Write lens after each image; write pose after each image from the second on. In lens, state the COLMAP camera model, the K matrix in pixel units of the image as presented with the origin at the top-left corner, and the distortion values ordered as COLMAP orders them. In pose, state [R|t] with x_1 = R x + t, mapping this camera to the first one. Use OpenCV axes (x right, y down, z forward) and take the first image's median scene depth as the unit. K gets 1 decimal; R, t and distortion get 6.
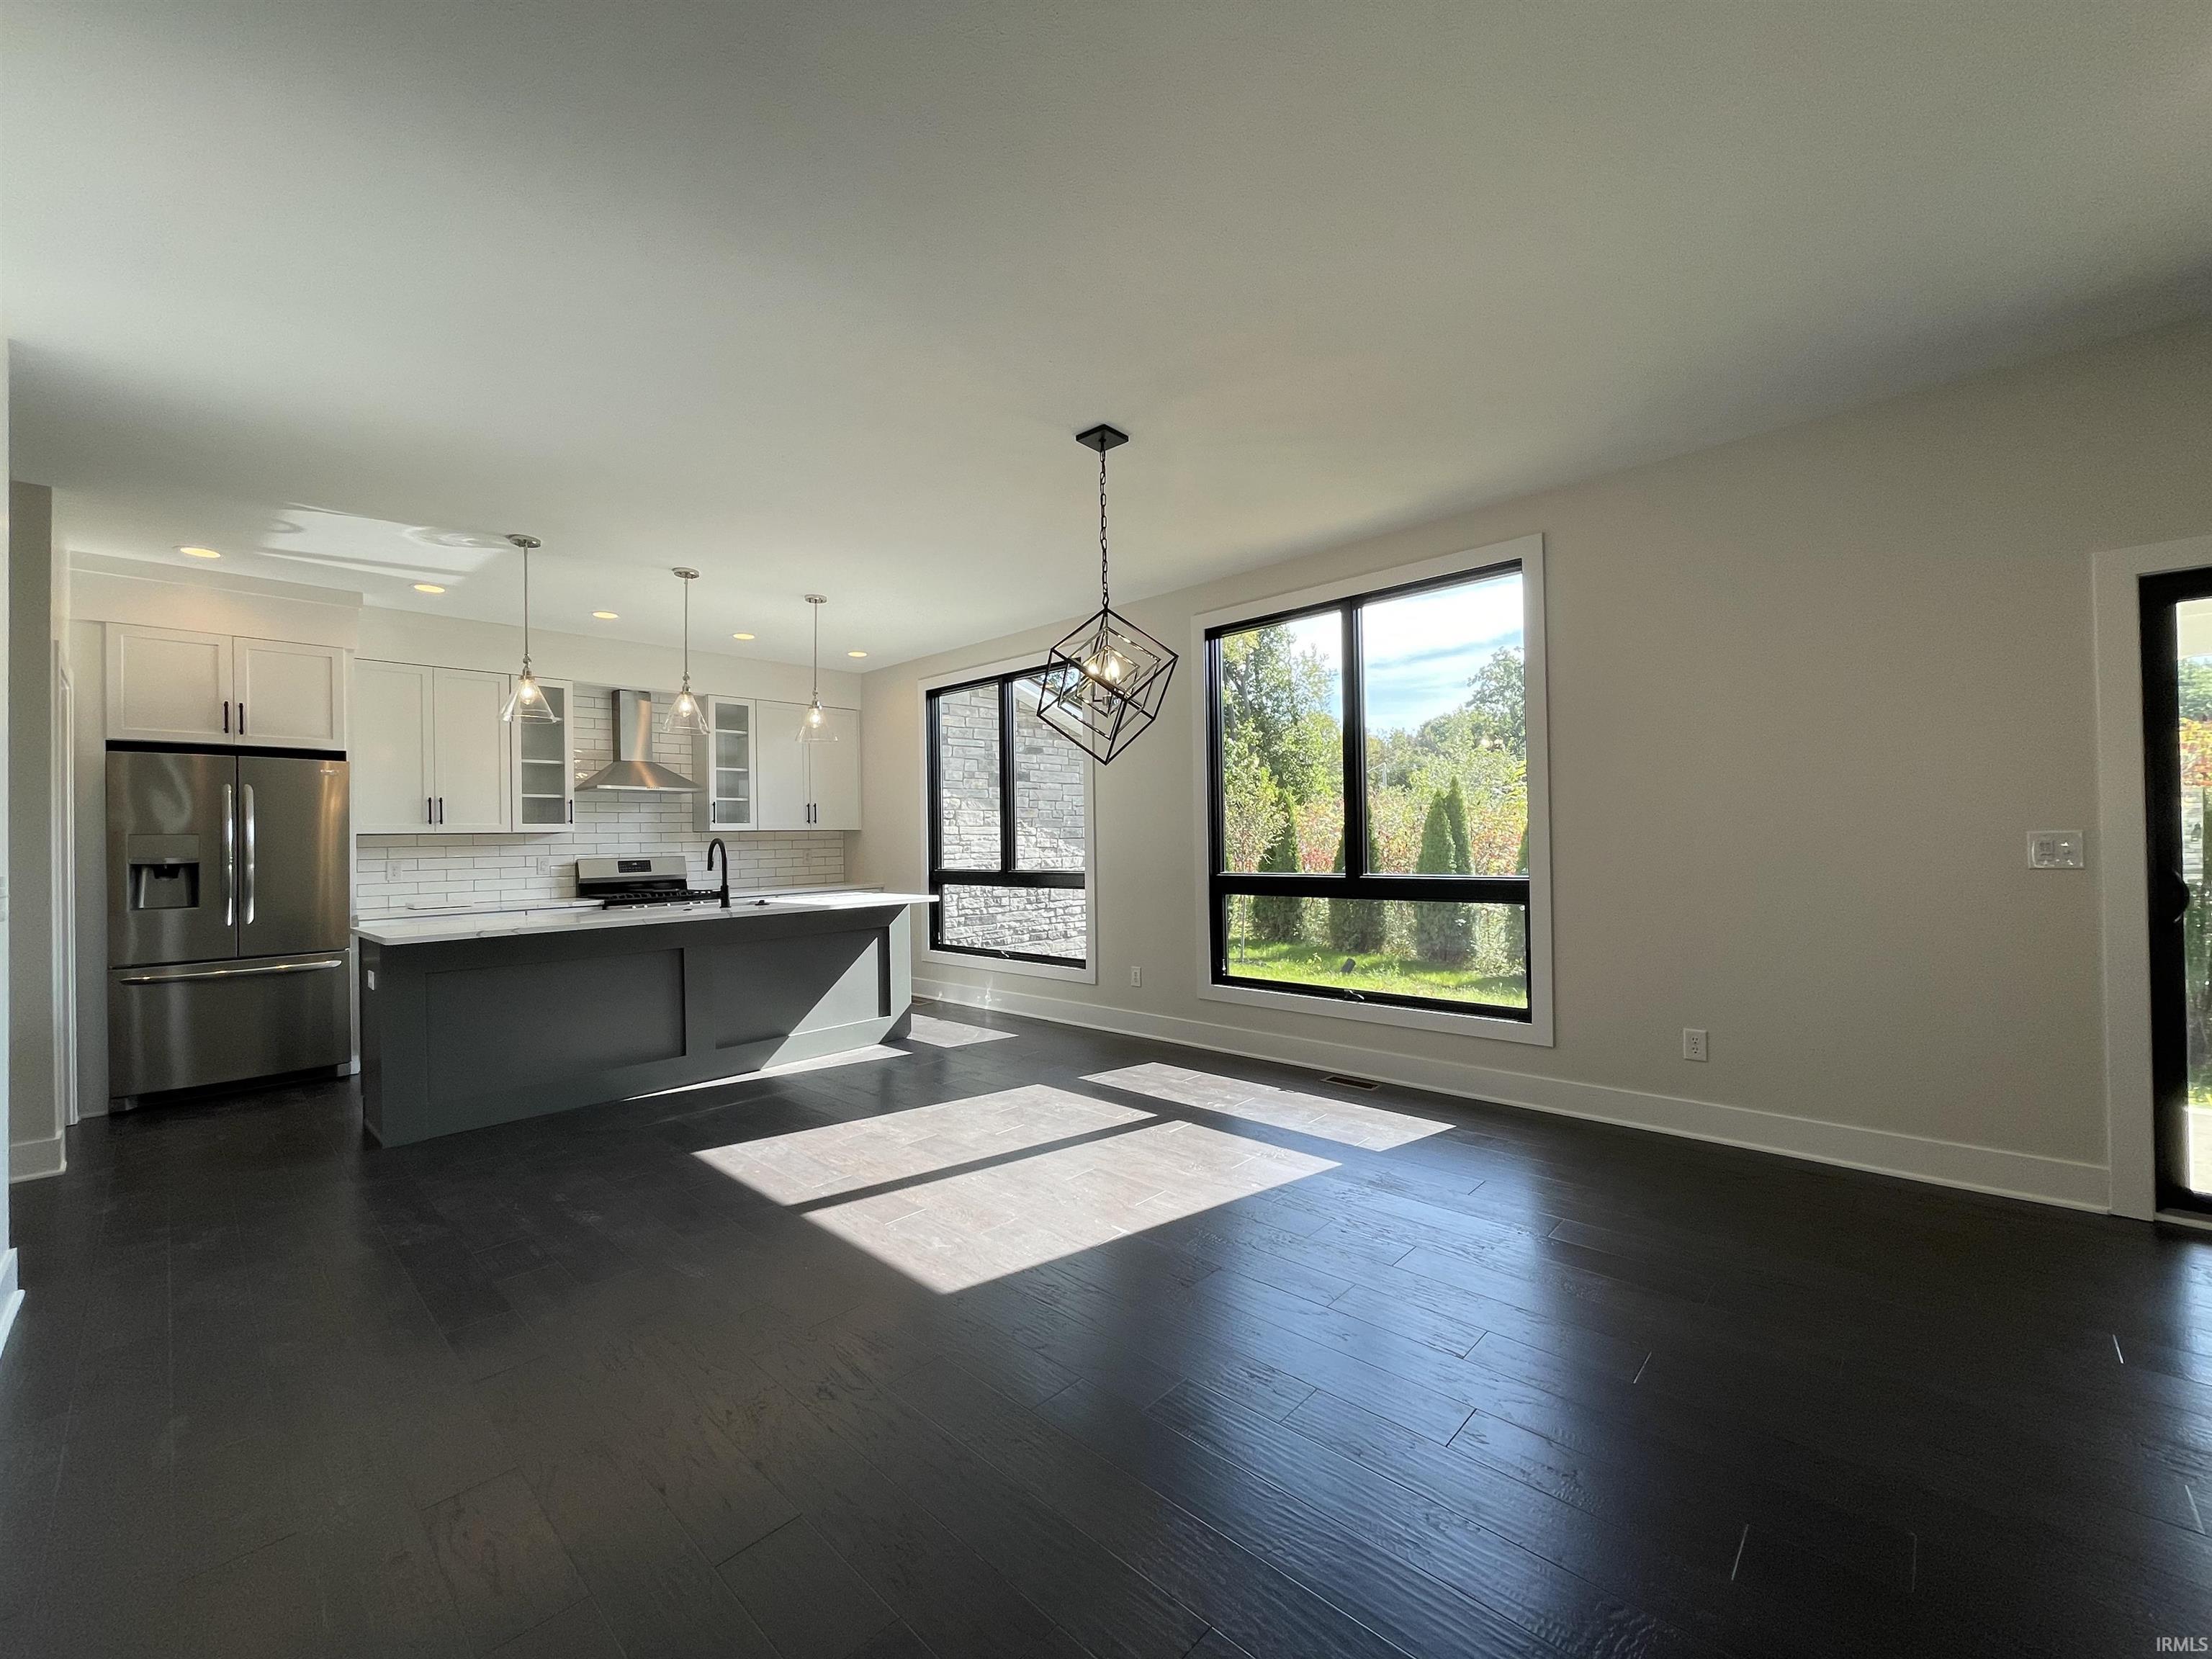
lens RADIAL K [[885.1, 0, 1103.8], [0, 885.1, 830.3], [0, 0, 1]] dist [-0.006690, -0.000173]
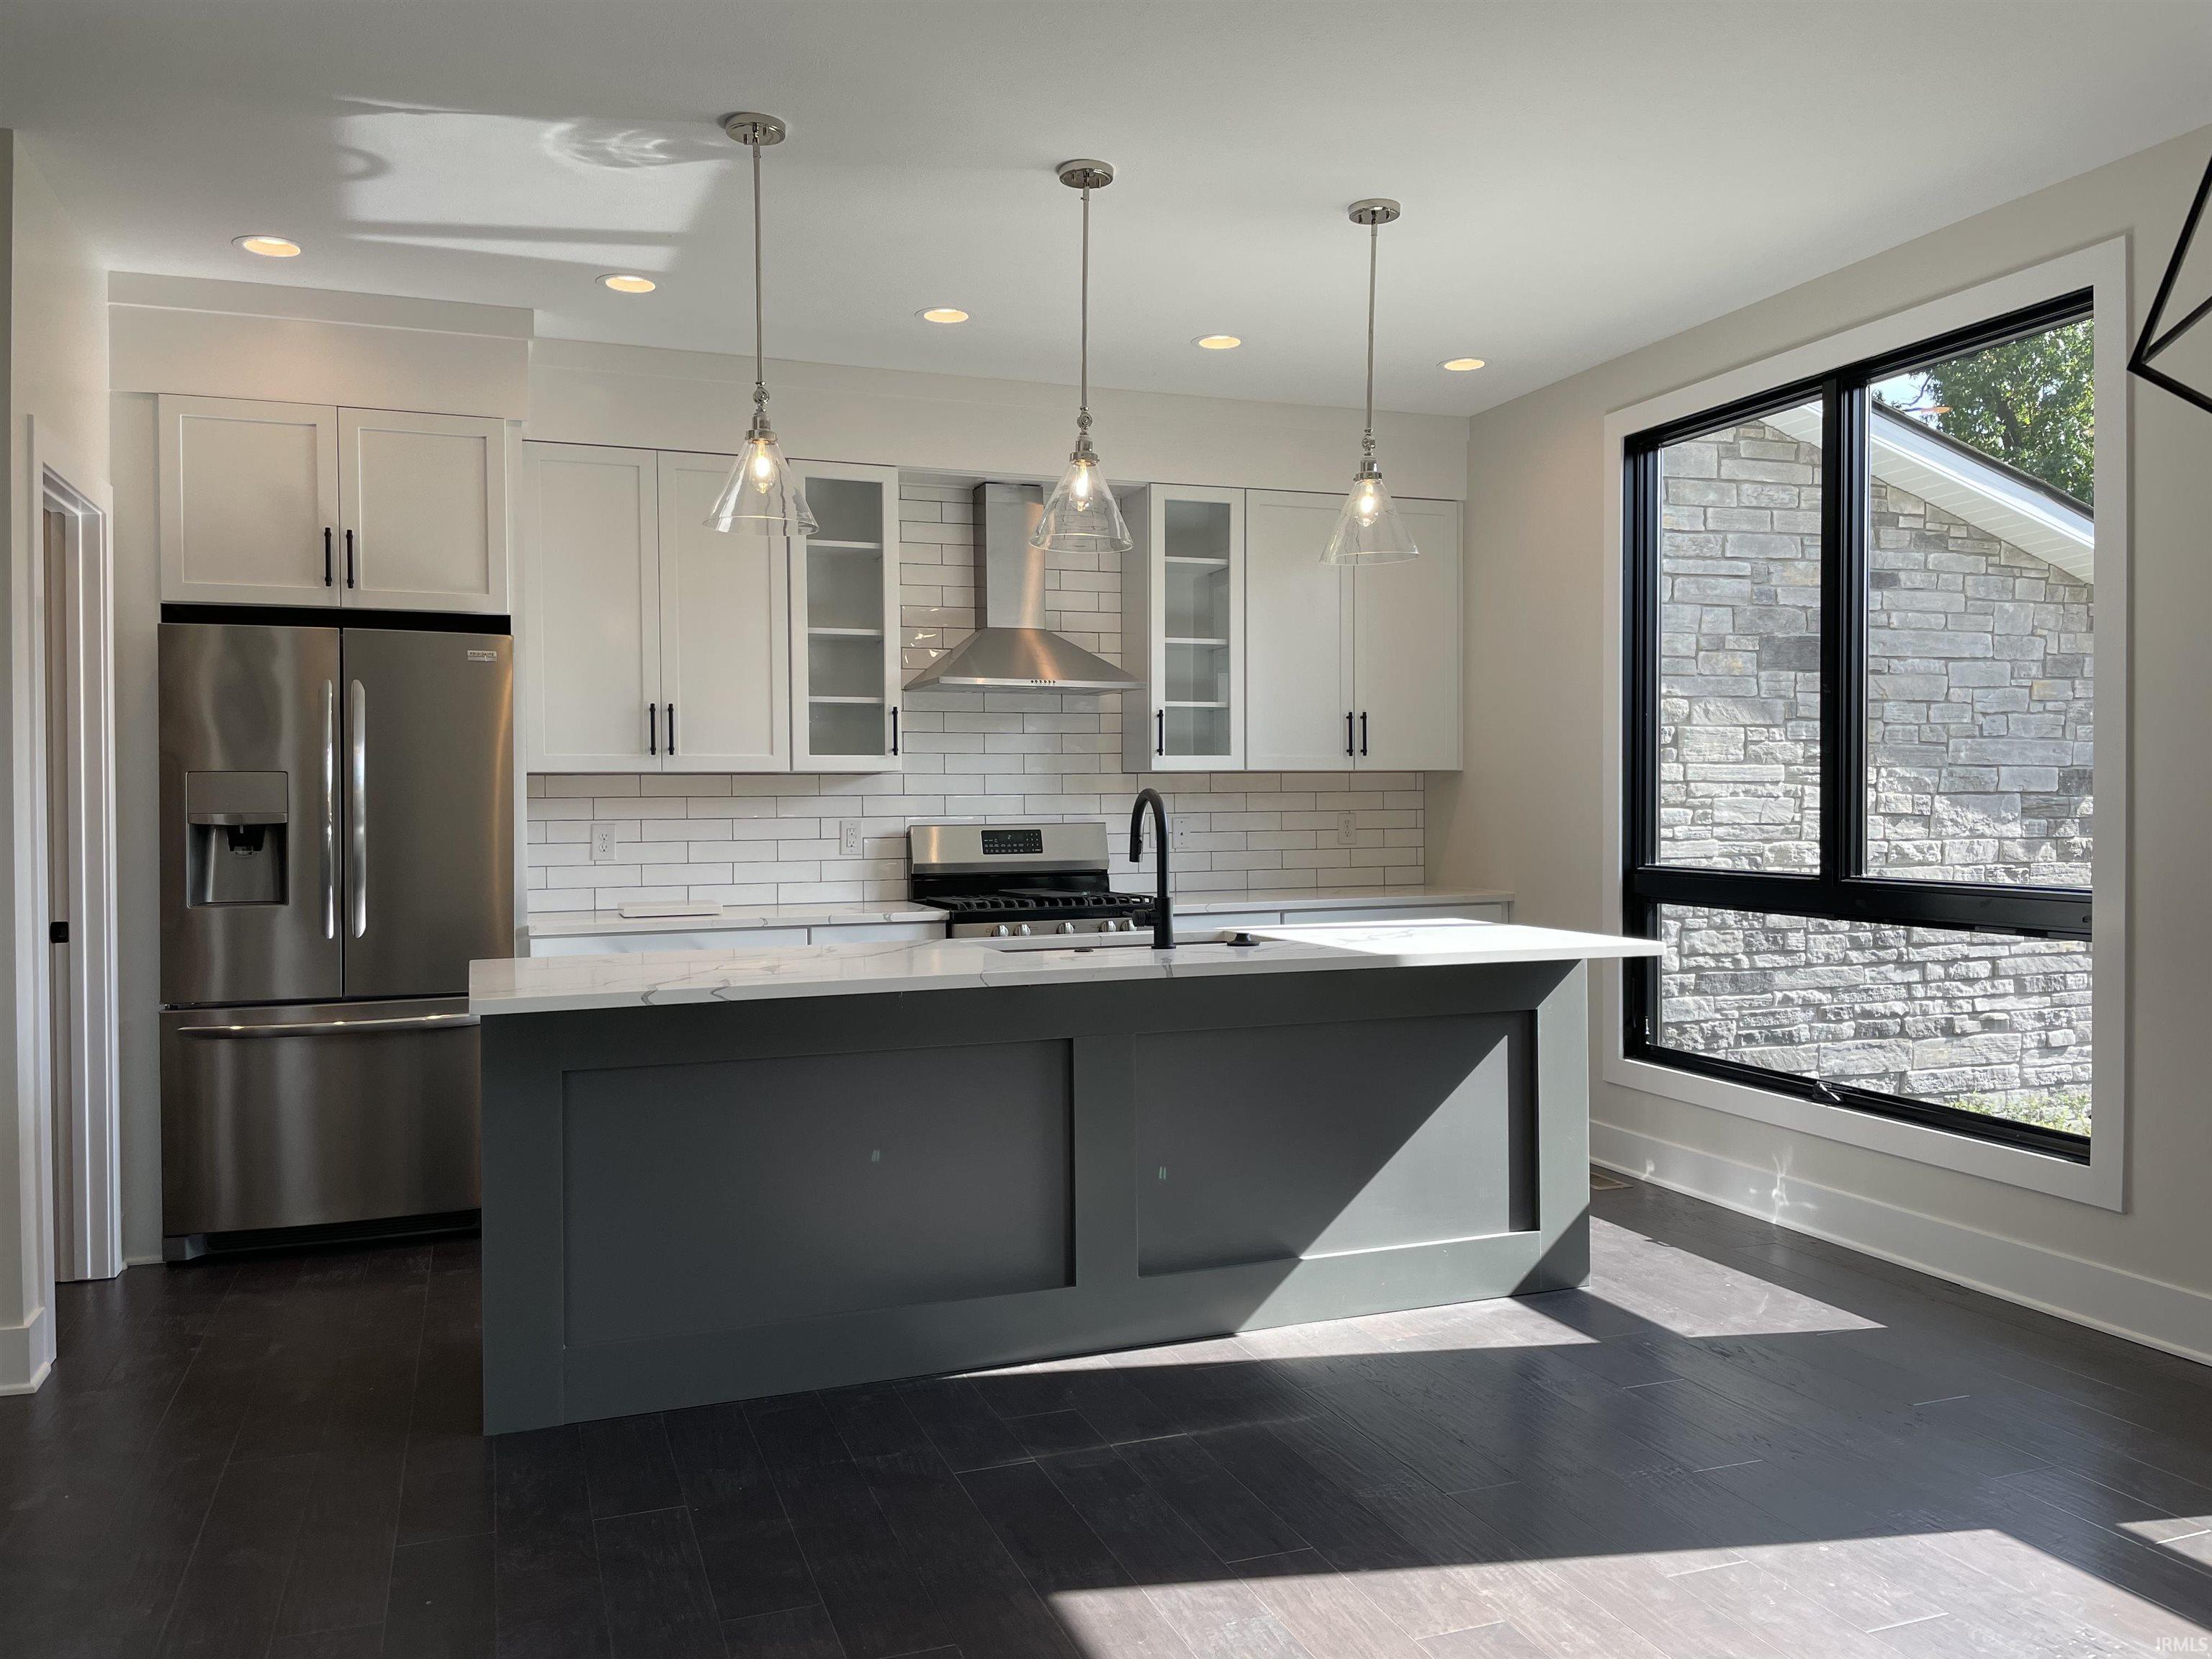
lens RADIAL K [[1666.9, 0, 1126.6], [0, 1666.9, 817.6], [0, 0, 1]] dist [0.048449, -0.016459]
pose [[0.897287, 0.019104, -0.441035, -0.074896], [-0.006514, 0.999527, 0.030043, -0.001260], [0.441400, -0.024084, 0.896987, 0.230294]]
